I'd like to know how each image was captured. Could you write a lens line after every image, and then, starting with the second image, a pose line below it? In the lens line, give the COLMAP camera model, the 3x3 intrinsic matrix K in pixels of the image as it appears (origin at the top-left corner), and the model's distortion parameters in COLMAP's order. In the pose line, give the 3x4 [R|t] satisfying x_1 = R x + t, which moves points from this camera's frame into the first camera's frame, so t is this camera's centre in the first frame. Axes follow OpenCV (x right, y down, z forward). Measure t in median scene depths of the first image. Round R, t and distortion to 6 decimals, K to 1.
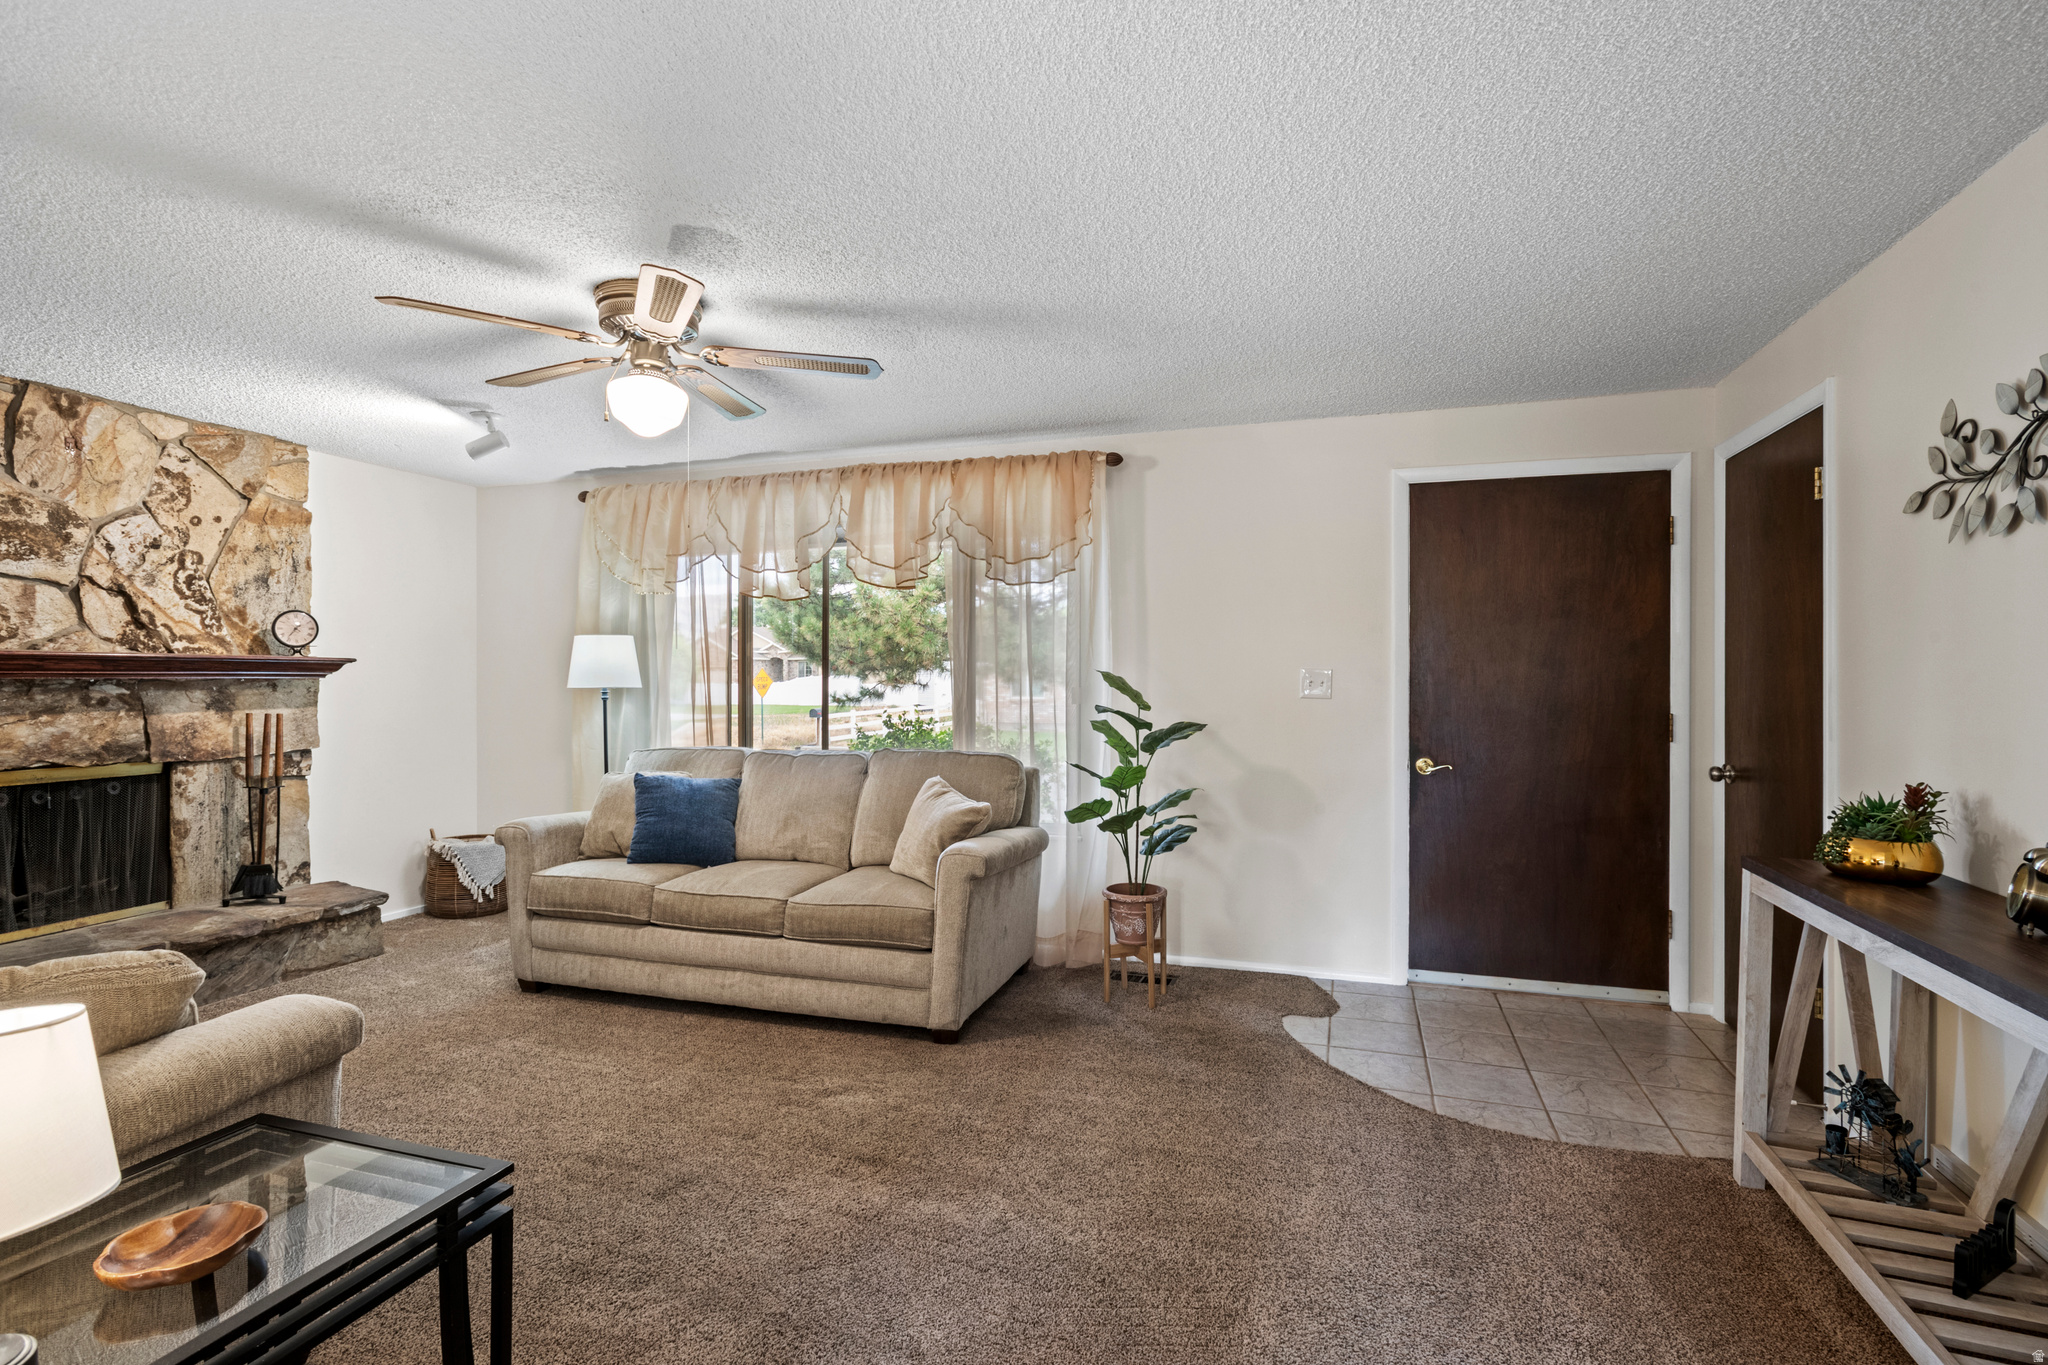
lens RADIAL K [[977.9, 0, 1025.5], [0, 977.9, 669.0], [0, 0, 1]] dist [0.002994, 0.001251]
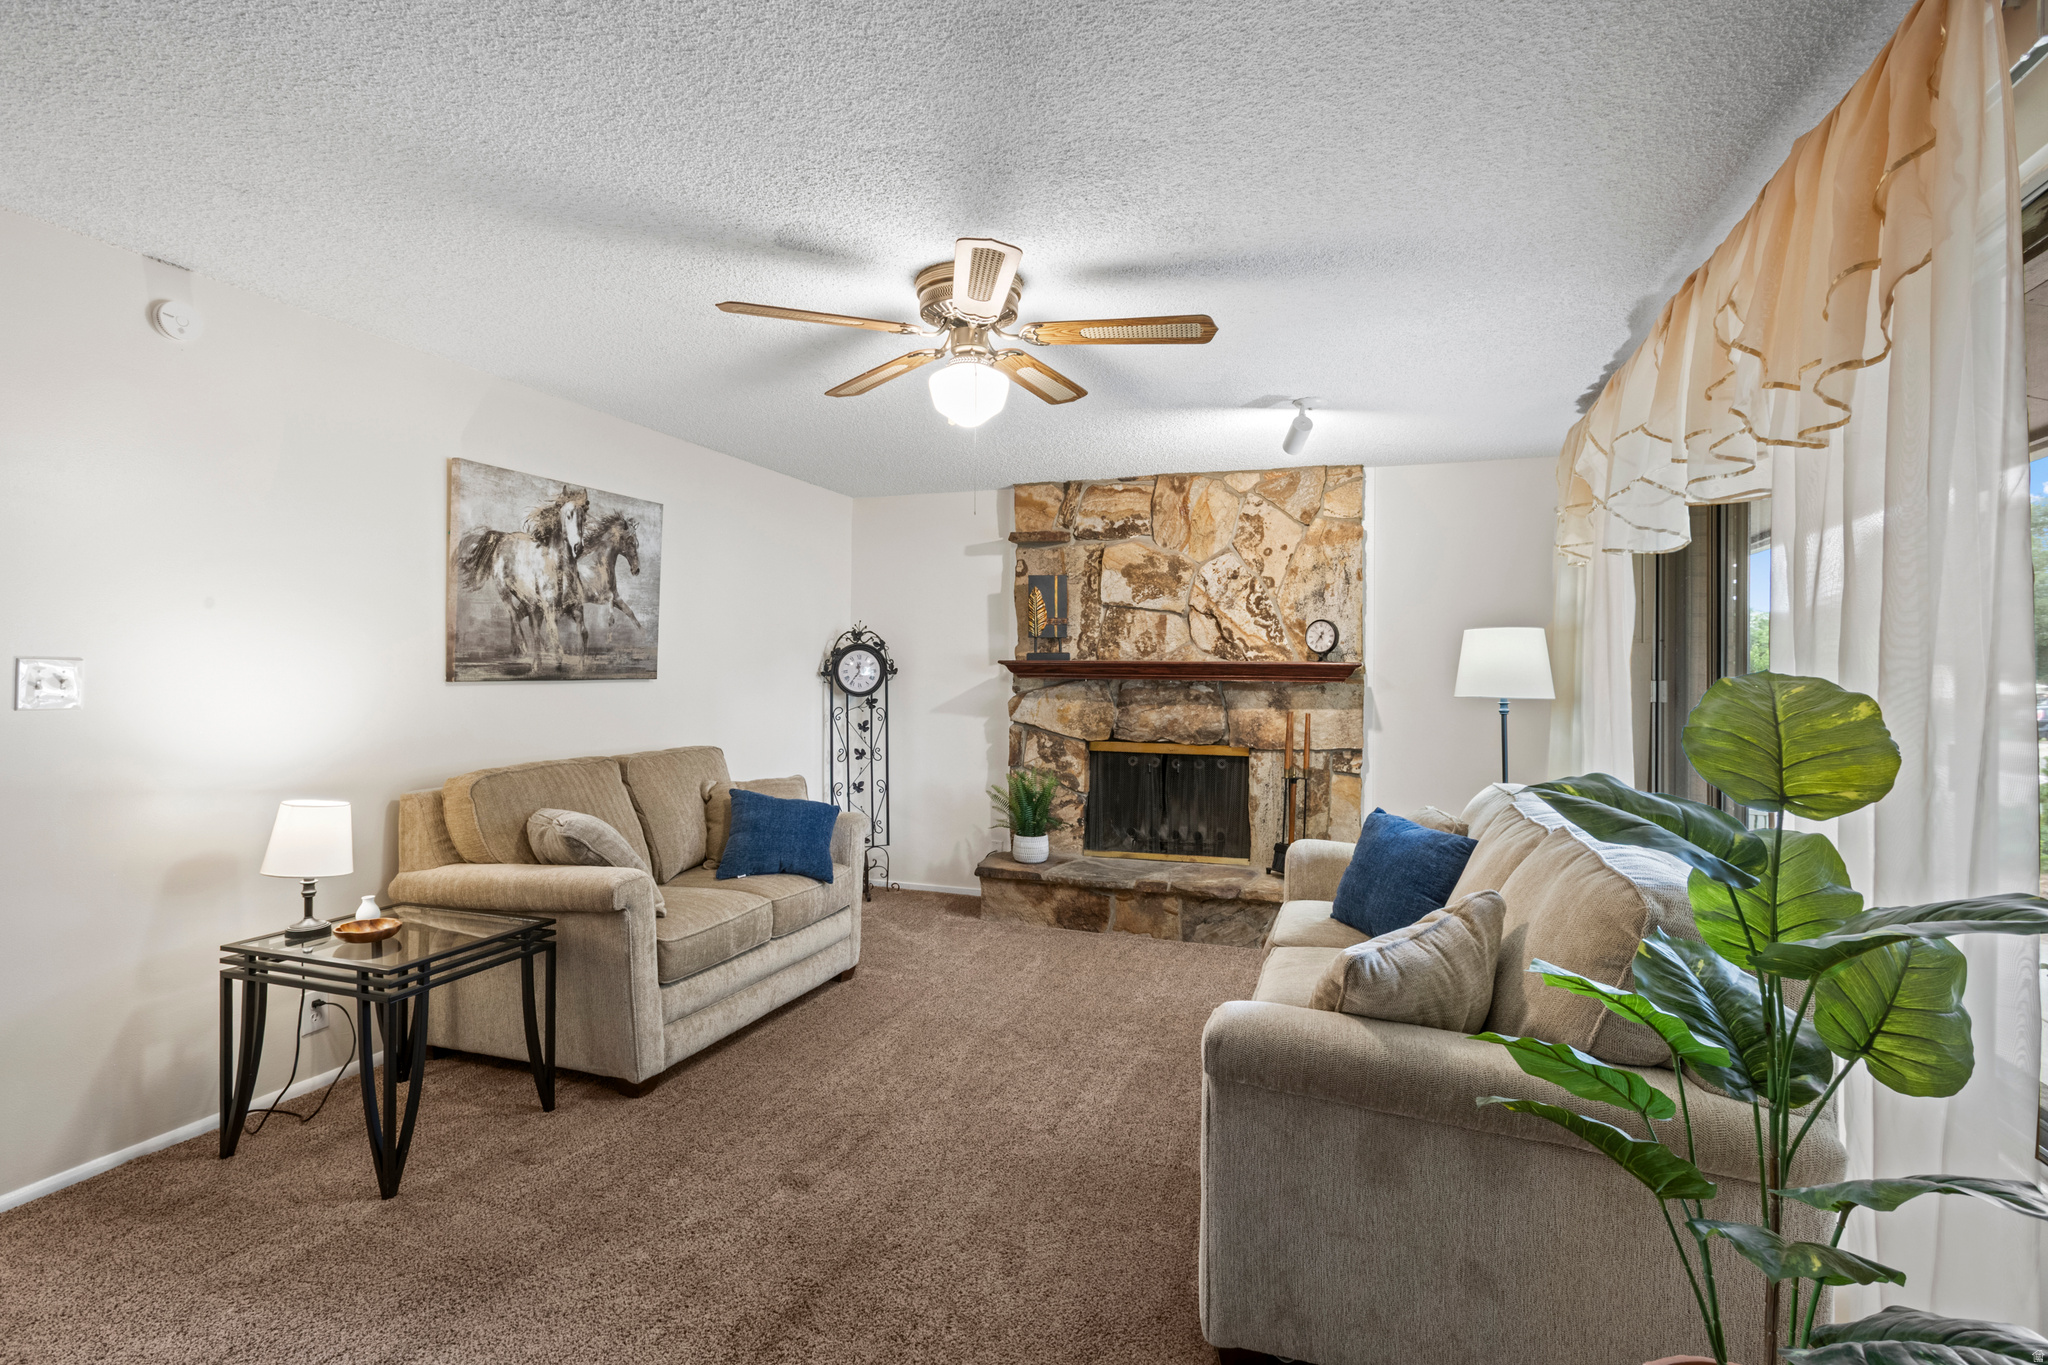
lens RADIAL K [[977.9, 0, 1025.5], [0, 977.9, 669.0], [0, 0, 1]] dist [0.002994, 0.001251]
pose [[-0.020002, -0.007217, -0.999774, 0.387918], [-0.002026, 0.999972, -0.007178, 0.003905], [0.999798, 0.001882, -0.020016, 0.756211]]
